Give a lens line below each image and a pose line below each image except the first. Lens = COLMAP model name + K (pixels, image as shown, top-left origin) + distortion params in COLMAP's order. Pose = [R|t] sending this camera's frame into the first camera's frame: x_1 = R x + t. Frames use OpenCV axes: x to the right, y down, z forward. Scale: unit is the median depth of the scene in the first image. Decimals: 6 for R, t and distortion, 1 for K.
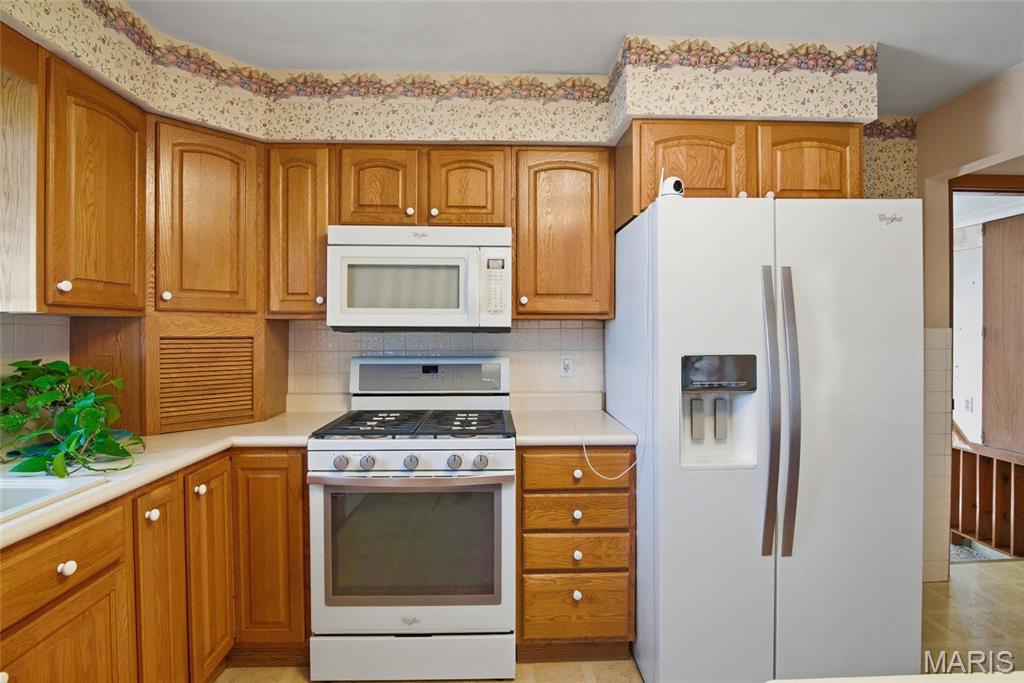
lens RADIAL K [[510.3, 0, 514.4], [0, 510.3, 338.4], [0, 0, 1]] dist [-0.019357, -0.000662]
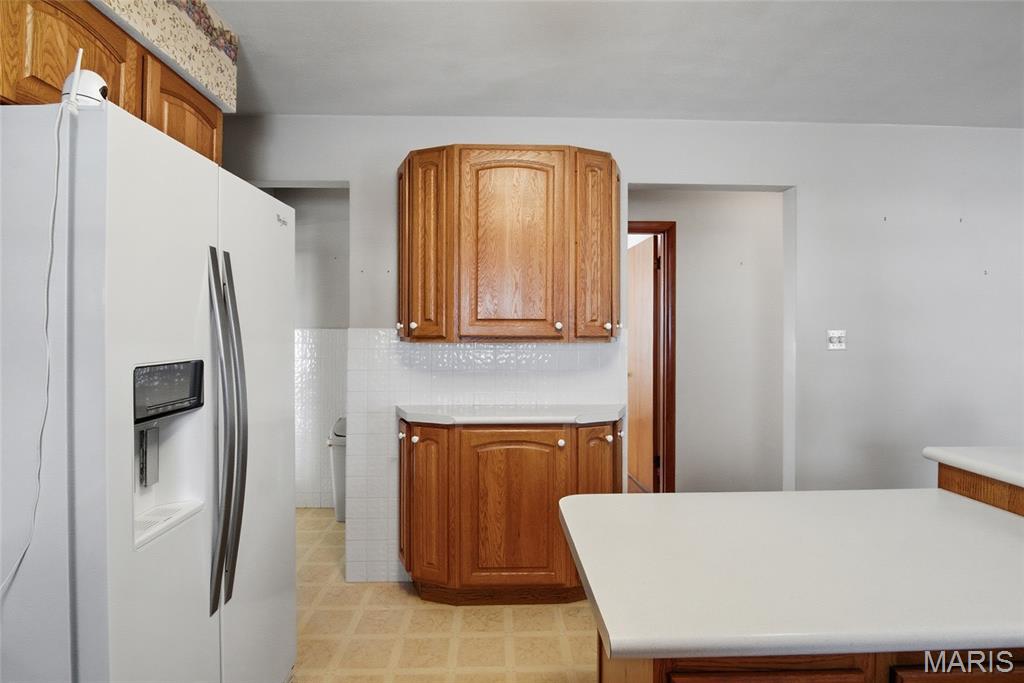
lens RADIAL K [[510.3, 0, 506.4], [0, 510.3, 321.9], [0, 0, 1]] dist [-0.019357, -0.000662]
pose [[0.010684, 0.015704, 0.999820, -0.257699], [0.013835, 0.999779, -0.015851, -0.006432], [-0.999847, 0.014001, 0.010465, 0.481096]]
